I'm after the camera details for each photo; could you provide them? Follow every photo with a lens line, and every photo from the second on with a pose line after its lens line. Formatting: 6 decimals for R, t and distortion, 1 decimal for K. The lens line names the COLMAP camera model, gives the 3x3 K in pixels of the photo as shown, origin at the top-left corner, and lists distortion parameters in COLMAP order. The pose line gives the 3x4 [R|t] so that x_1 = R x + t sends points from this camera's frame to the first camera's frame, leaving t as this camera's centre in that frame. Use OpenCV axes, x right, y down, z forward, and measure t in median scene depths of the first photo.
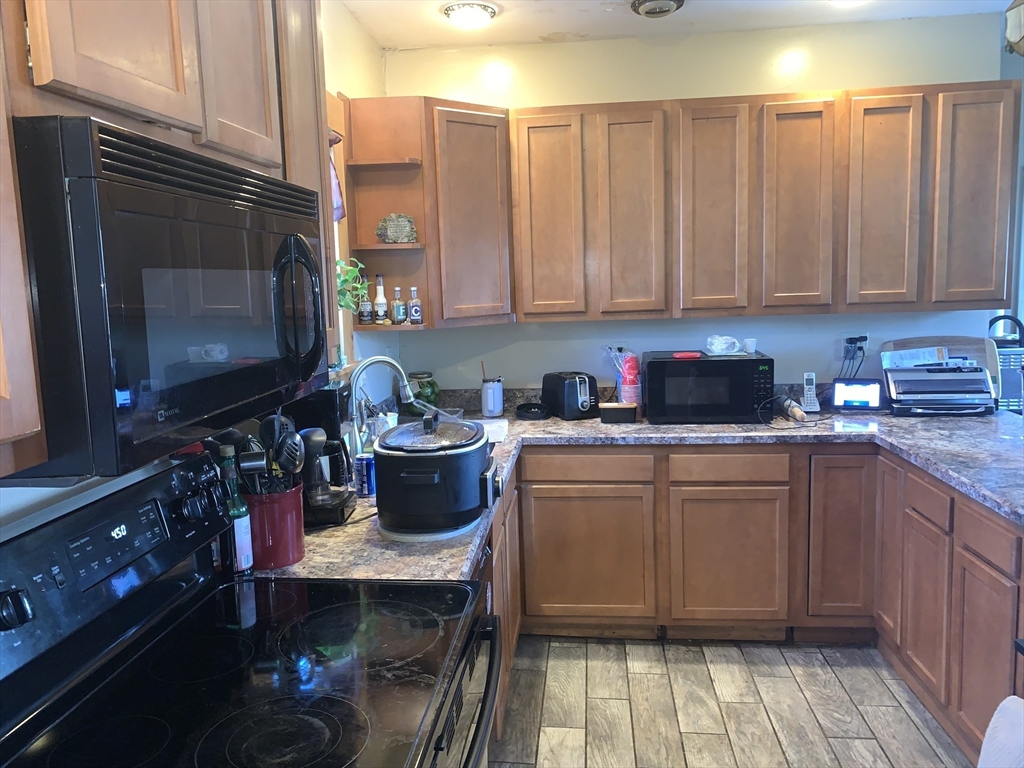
lens RADIAL K [[787.8, 0, 512.0], [0, 787.8, 384.0], [0, 0, 1]] dist [0.086563, -0.057036]
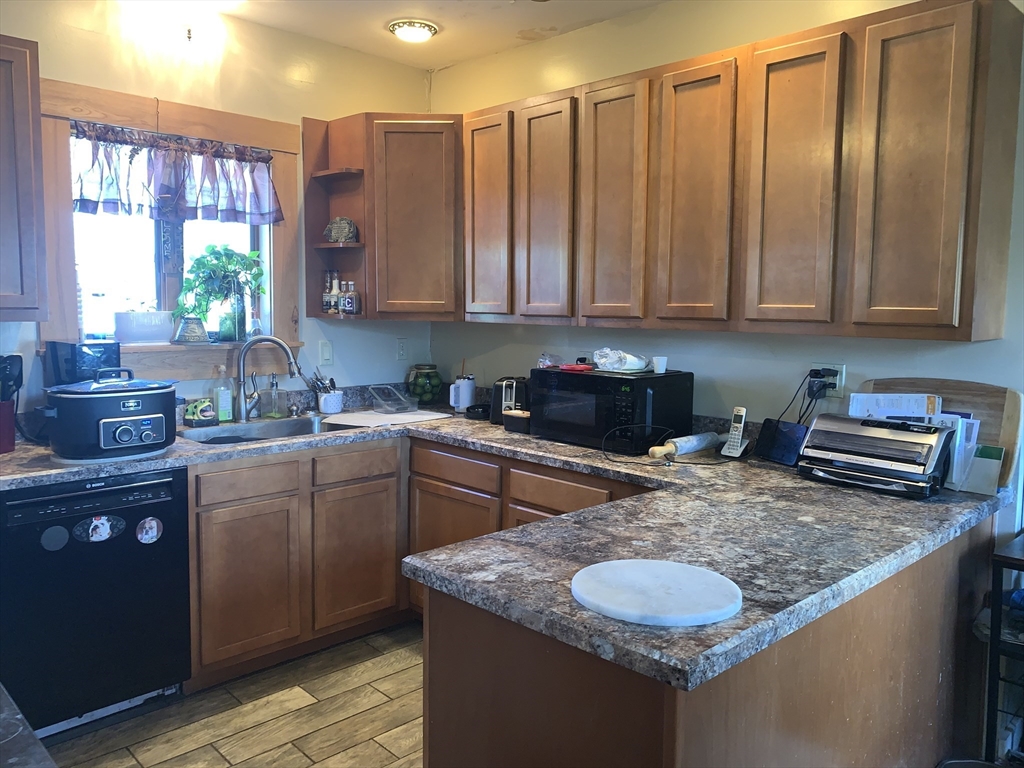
lens RADIAL K [[787.8, 0, 512.0], [0, 787.8, 384.0], [0, 0, 1]] dist [0.086563, -0.057036]
pose [[0.759564, 0.107096, -0.641555, 0.761279], [-0.123390, 0.992166, 0.019538, -0.026698], [0.638622, 0.064321, 0.766828, 0.277995]]
